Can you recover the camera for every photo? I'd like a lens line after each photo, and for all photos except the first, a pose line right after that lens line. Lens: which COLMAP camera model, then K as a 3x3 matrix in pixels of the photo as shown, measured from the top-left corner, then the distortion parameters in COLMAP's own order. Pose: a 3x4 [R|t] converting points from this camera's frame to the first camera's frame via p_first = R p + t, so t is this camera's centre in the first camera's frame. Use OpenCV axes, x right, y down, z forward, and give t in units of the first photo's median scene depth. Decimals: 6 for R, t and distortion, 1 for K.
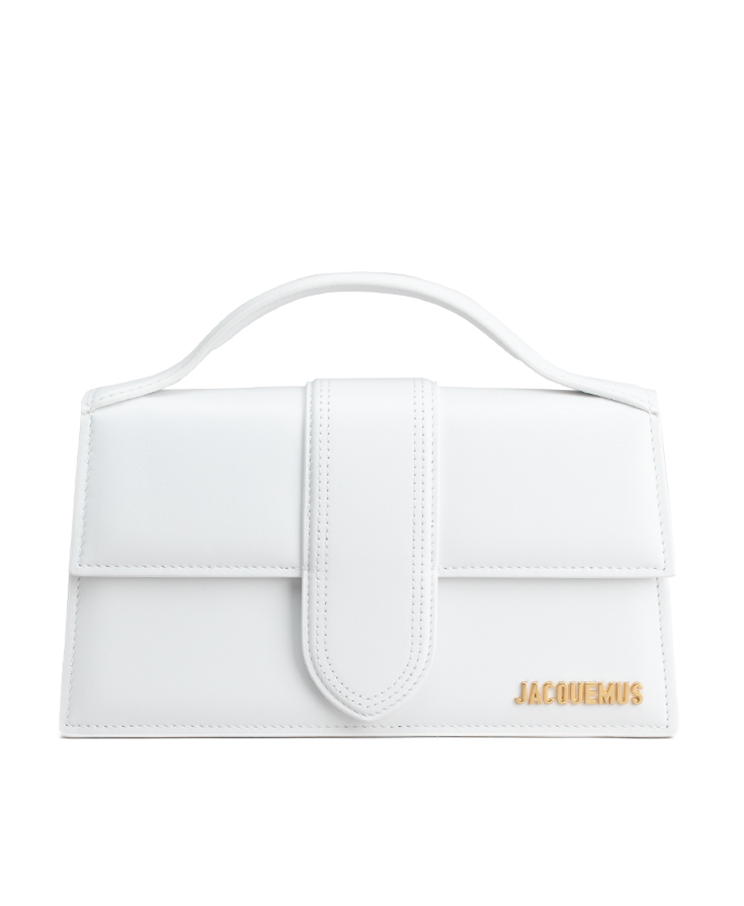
lens RADIAL K [[2083.3, 0, 357.1], [0, 2083.3, 435.2], [0, 0, 1]] dist [0.079870, 0.000000]
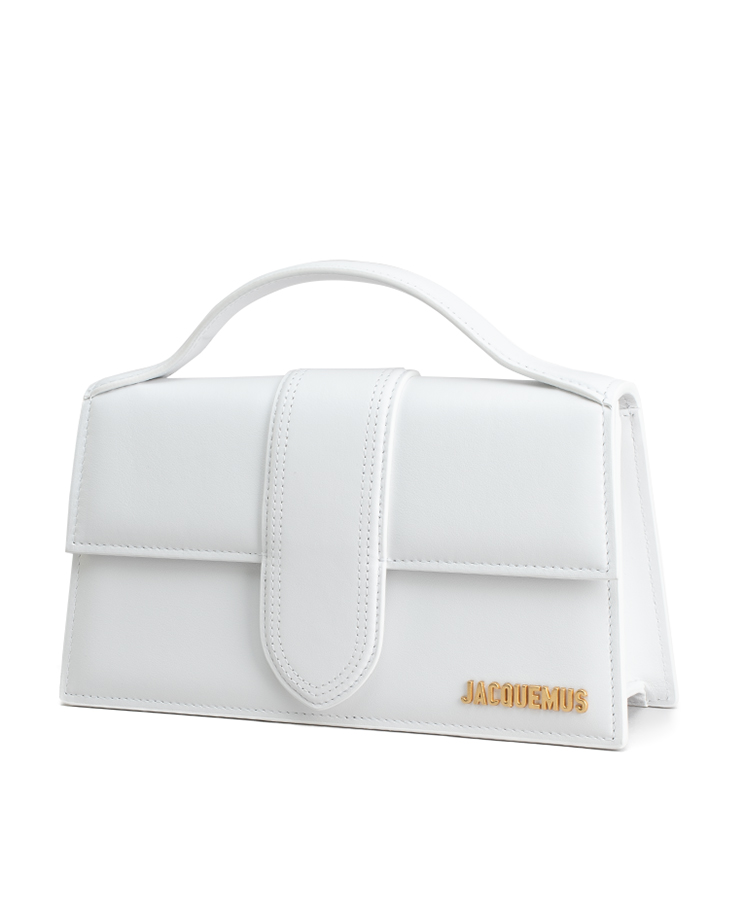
lens RADIAL K [[2083.3, 0, 366.9], [0, 2083.3, 460.2], [0, 0, 1]] dist [0.079870, 0.000000]
pose [[0.918861, 0.023970, -0.393853, 0.416824], [-0.022807, 0.999711, 0.007634, 0.009373], [0.393922, 0.001968, 0.919142, 0.090822]]
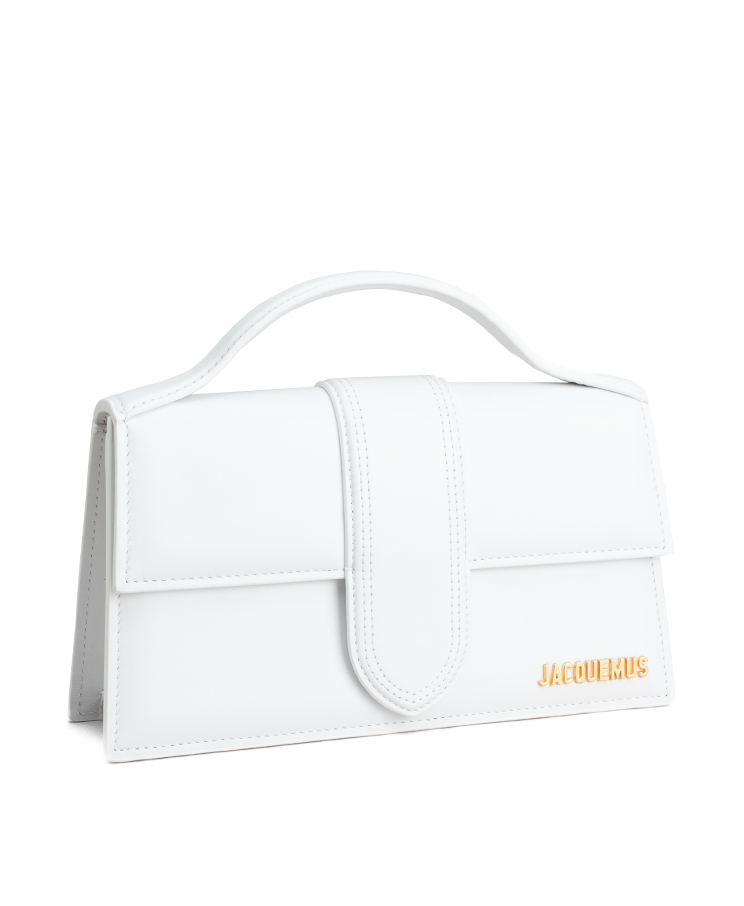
lens RADIAL K [[2083.3, 0, 375.0], [0, 2083.3, 456.2], [0, 0, 1]] dist [0.079870, 0.000000]
pose [[0.927282, -0.046136, 0.371509, -0.380578], [0.040203, 0.998910, 0.023704, -0.013329], [-0.372198, -0.007045, 0.928127, 0.070115]]
